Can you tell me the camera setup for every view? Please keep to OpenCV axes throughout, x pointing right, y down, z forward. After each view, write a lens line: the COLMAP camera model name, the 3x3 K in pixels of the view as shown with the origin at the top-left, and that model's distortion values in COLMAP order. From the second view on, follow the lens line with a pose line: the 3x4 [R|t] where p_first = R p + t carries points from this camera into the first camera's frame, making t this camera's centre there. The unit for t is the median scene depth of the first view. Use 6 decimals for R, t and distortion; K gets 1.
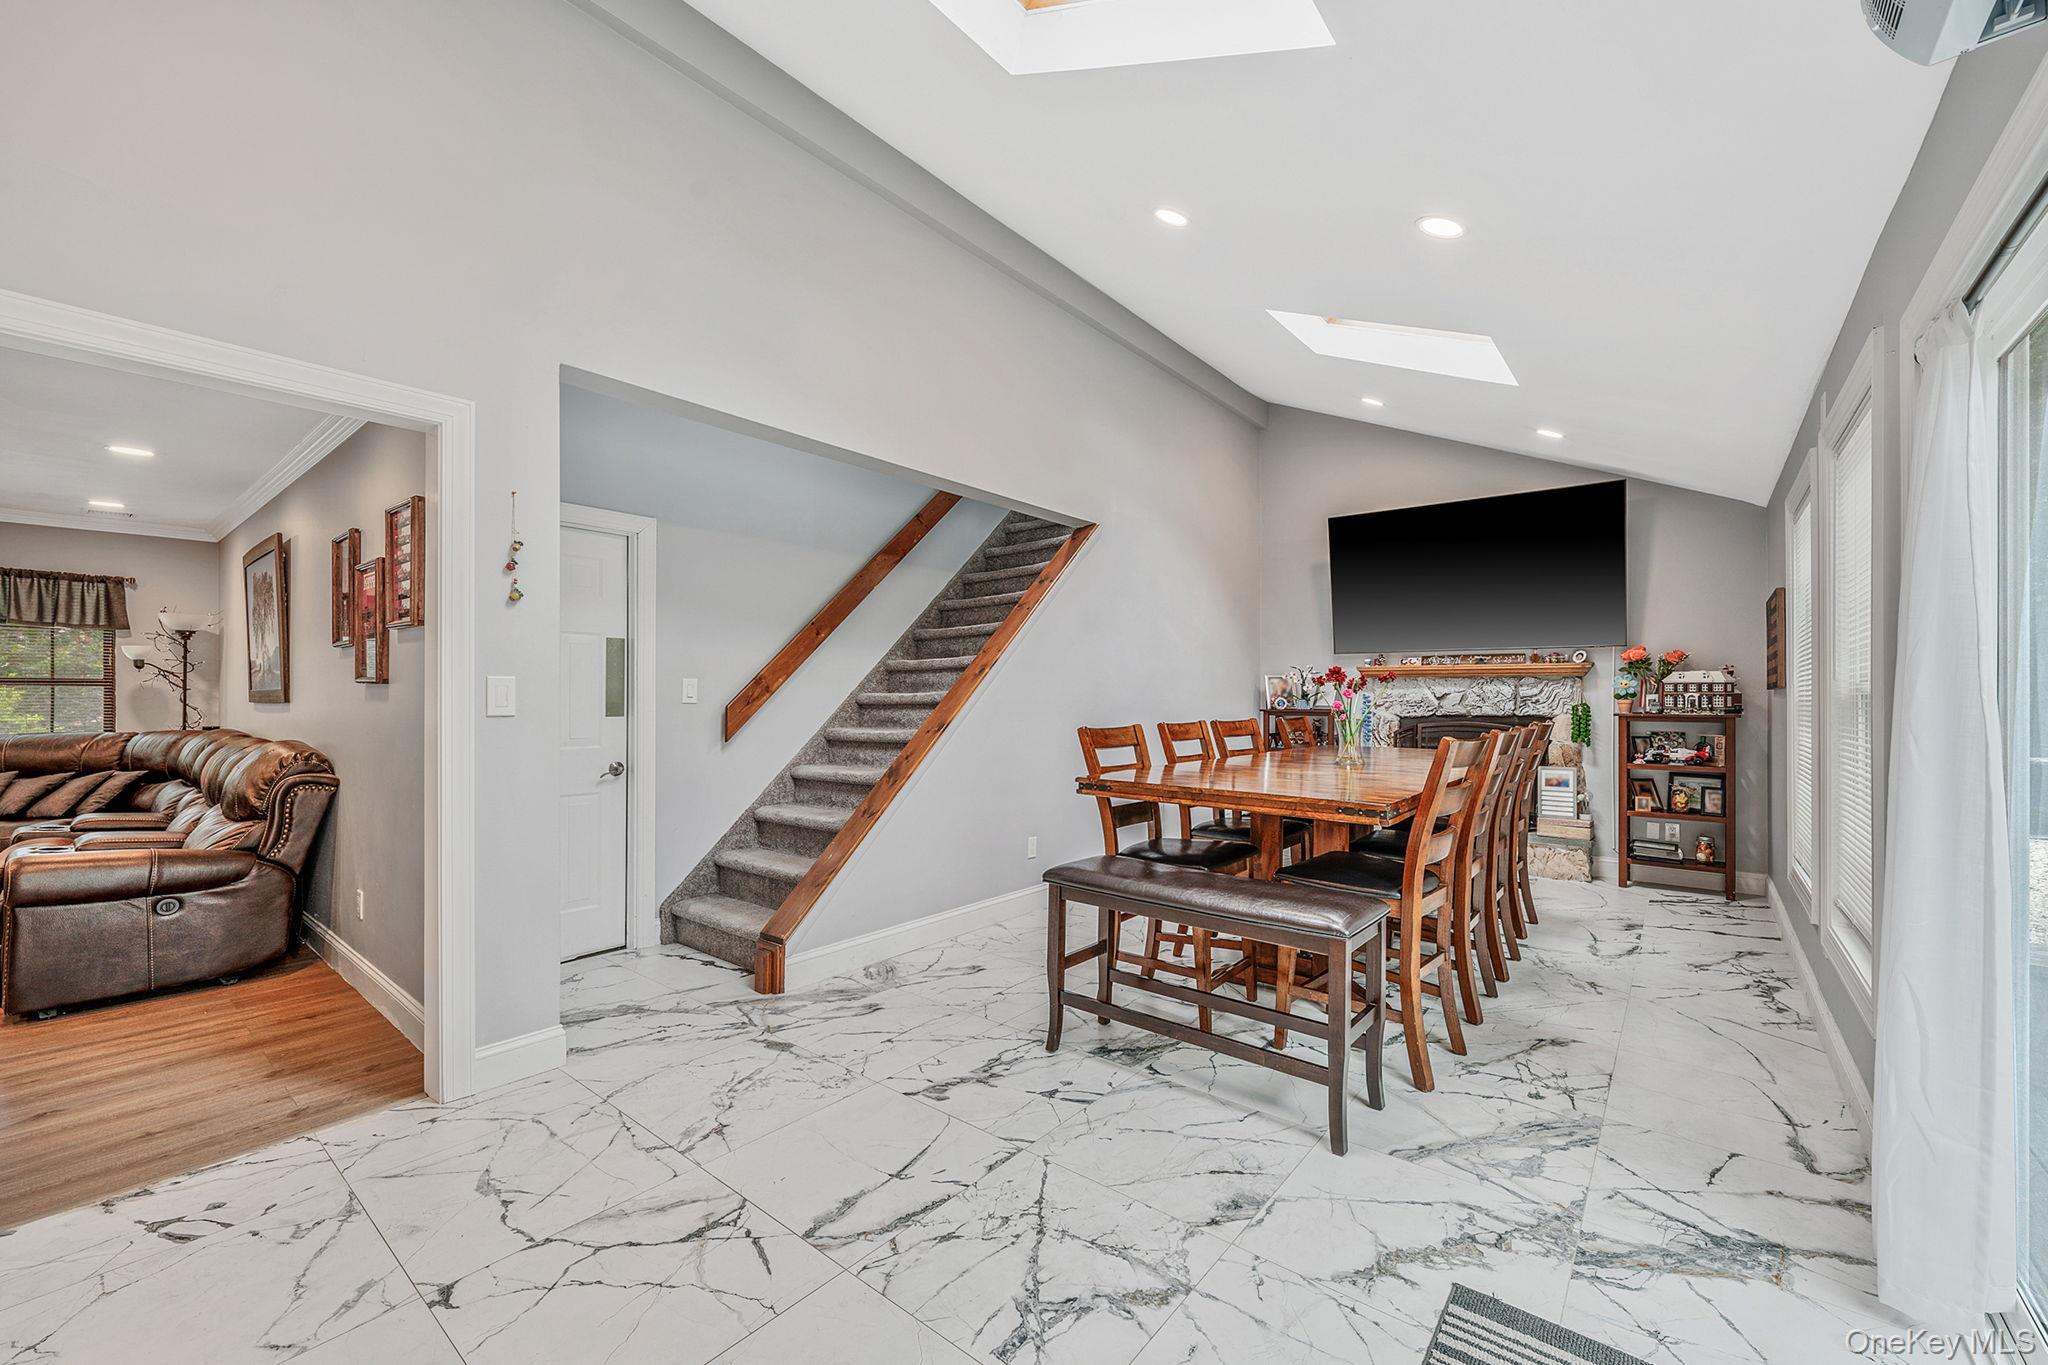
lens RADIAL K [[818.5, 0, 1022.3], [0, 818.5, 697.0], [0, 0, 1]] dist [-0.000400, 0.000119]
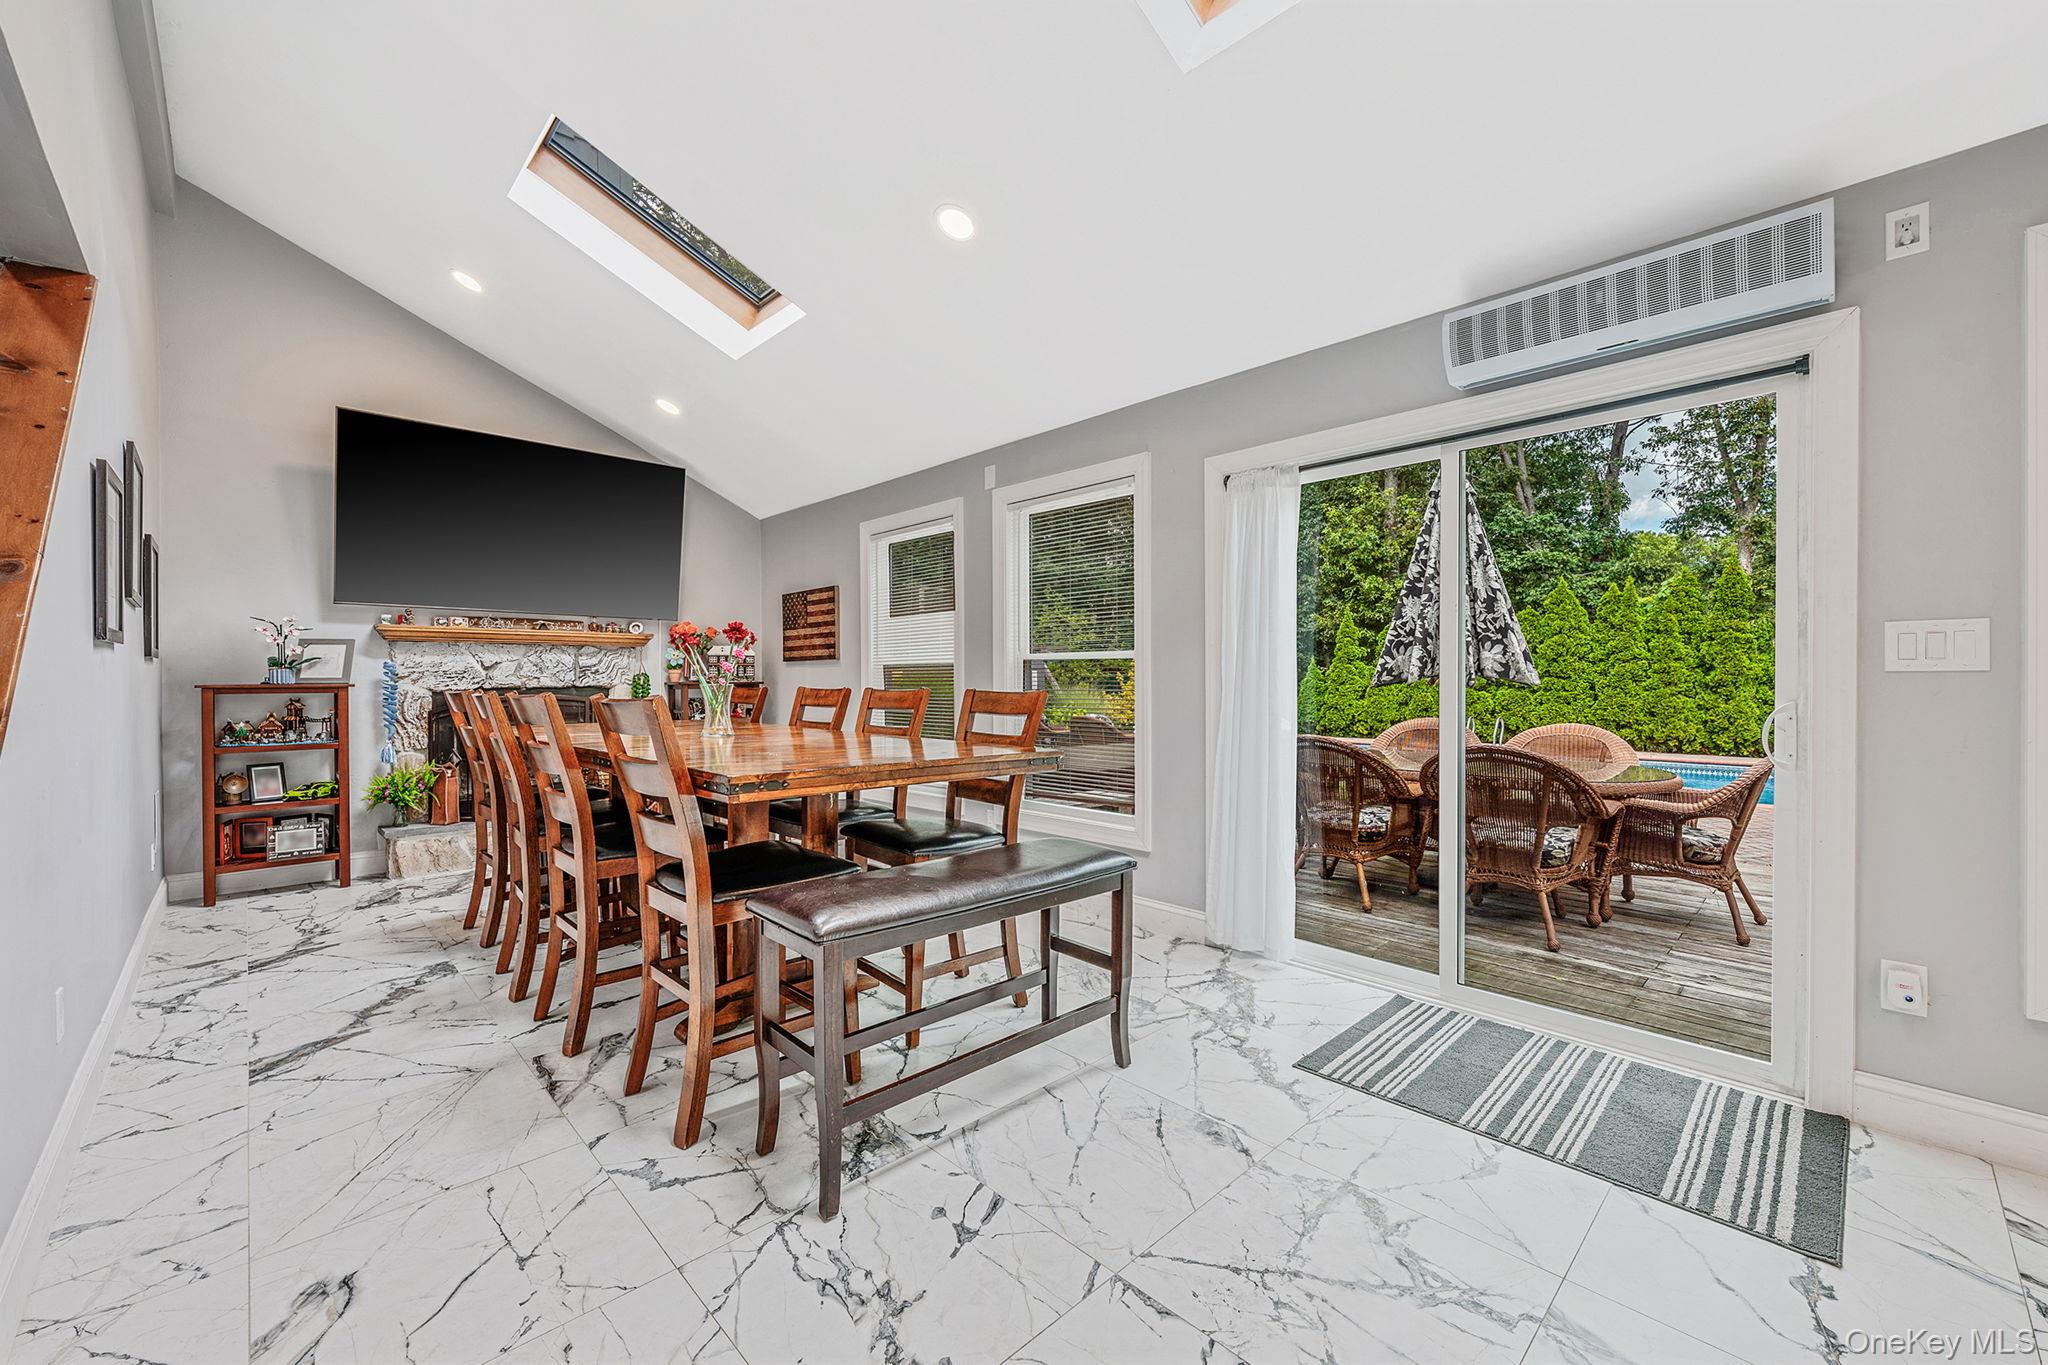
lens RADIAL K [[810.9, 0, 1025.2], [0, 810.9, 681.1], [0, 0, 1]] dist [0.000156, 0.000014]
pose [[0.118603, -0.006840, 0.992918, -0.296001], [0.001601, 0.999976, 0.006697, 0.012204], [-0.992940, 0.000795, 0.118612, 0.415626]]
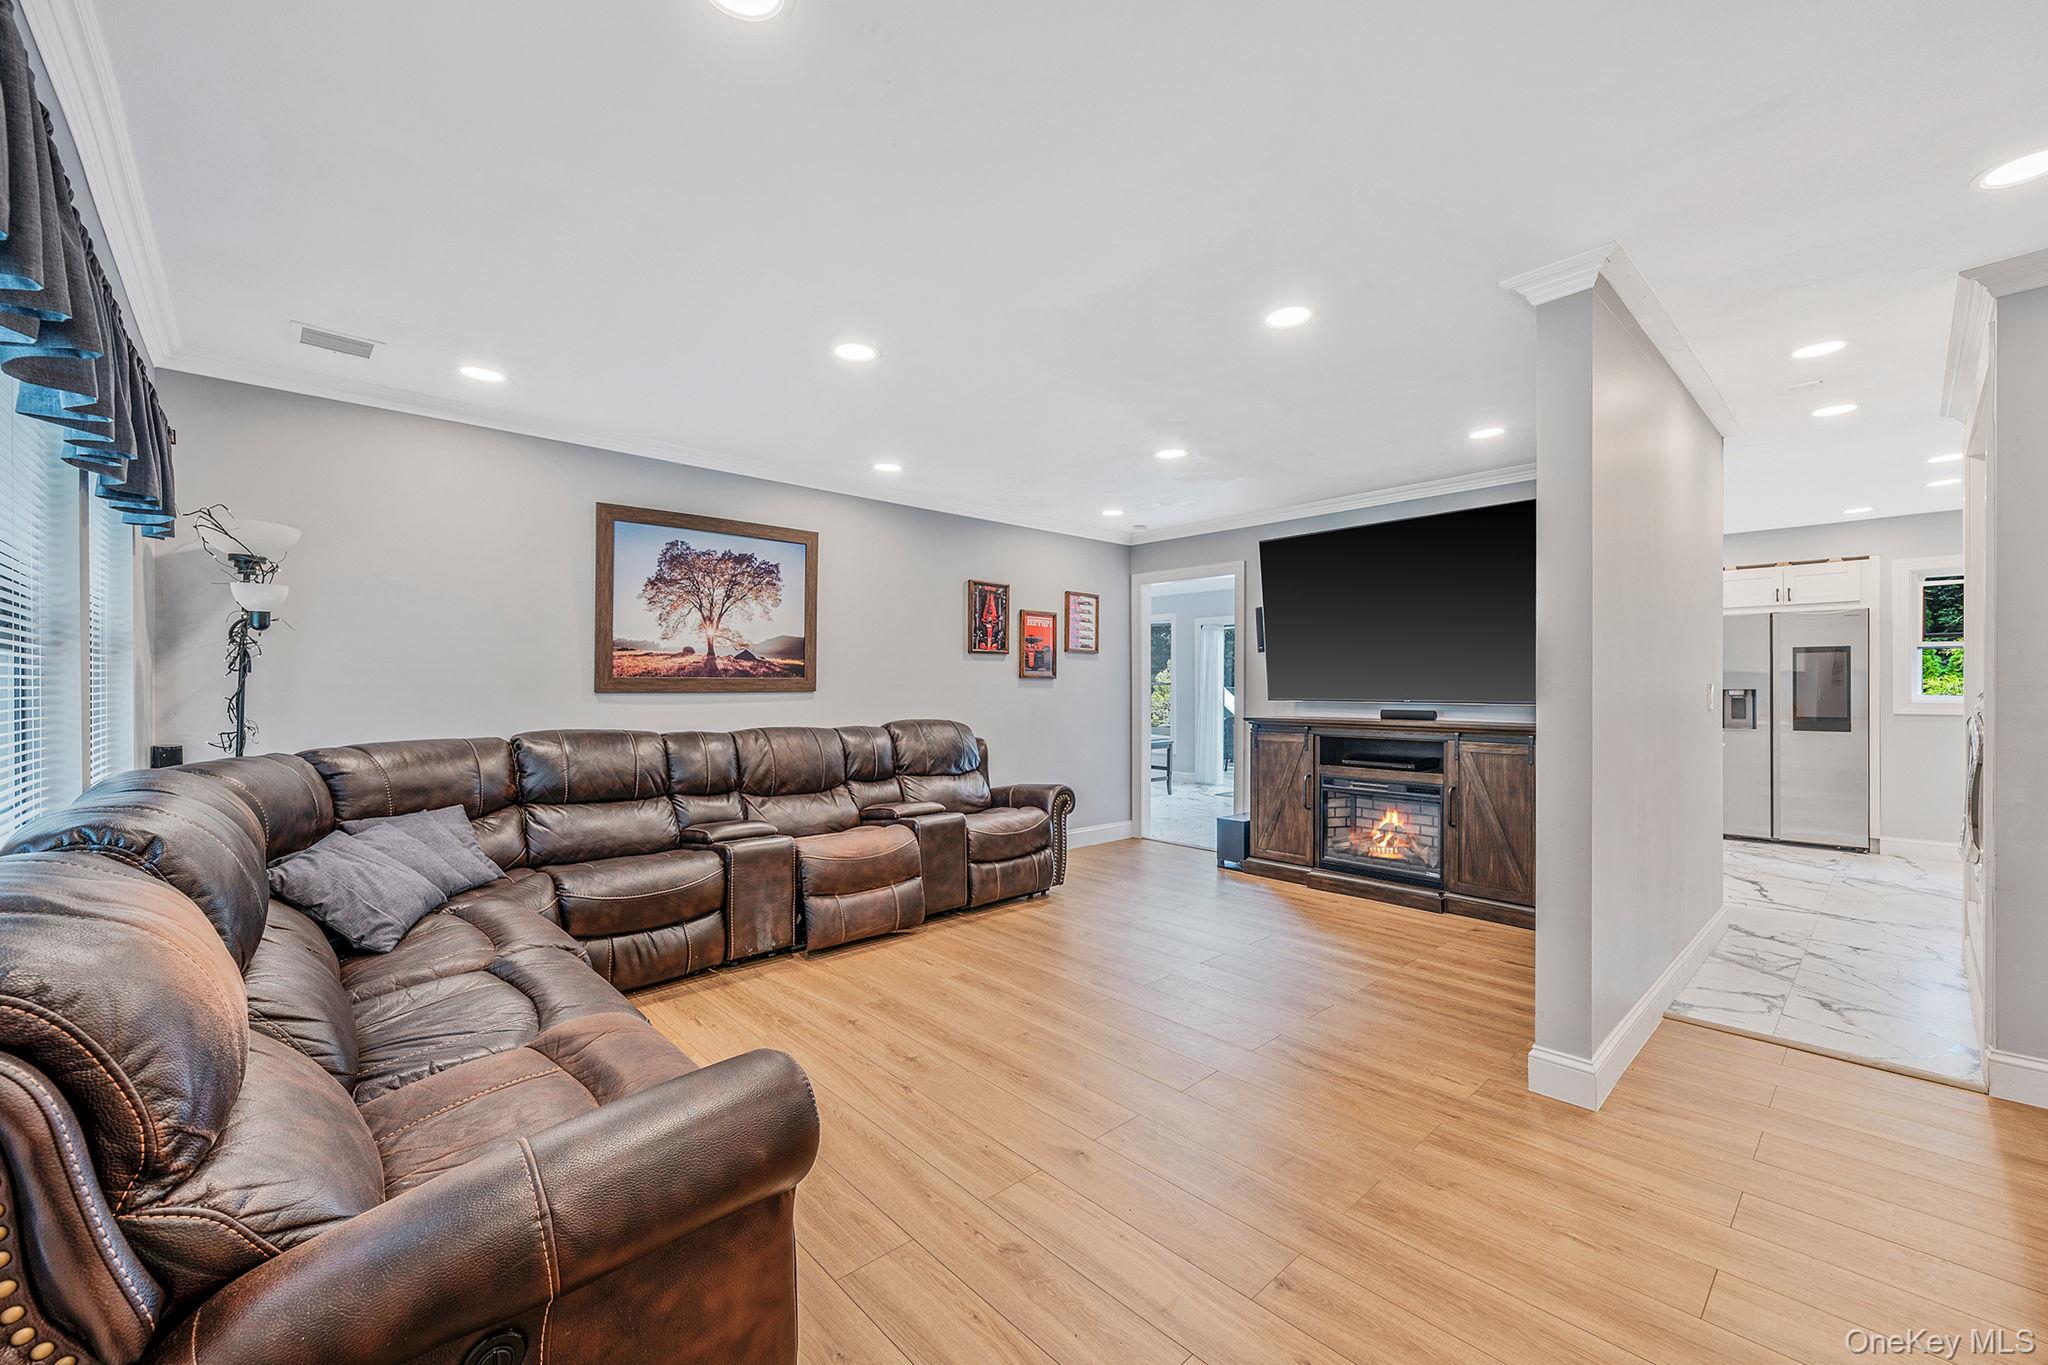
lens RADIAL K [[810.9, 0, 1025.2], [0, 810.9, 681.1], [0, 0, 1]] dist [0.000156, 0.000014]
pose [[0.137927, 0.010240, 0.990389, -1.596554], [-0.001642, 0.999948, -0.010110, 0.003006], [-0.990441, -0.000232, 0.137936, 0.482005]]
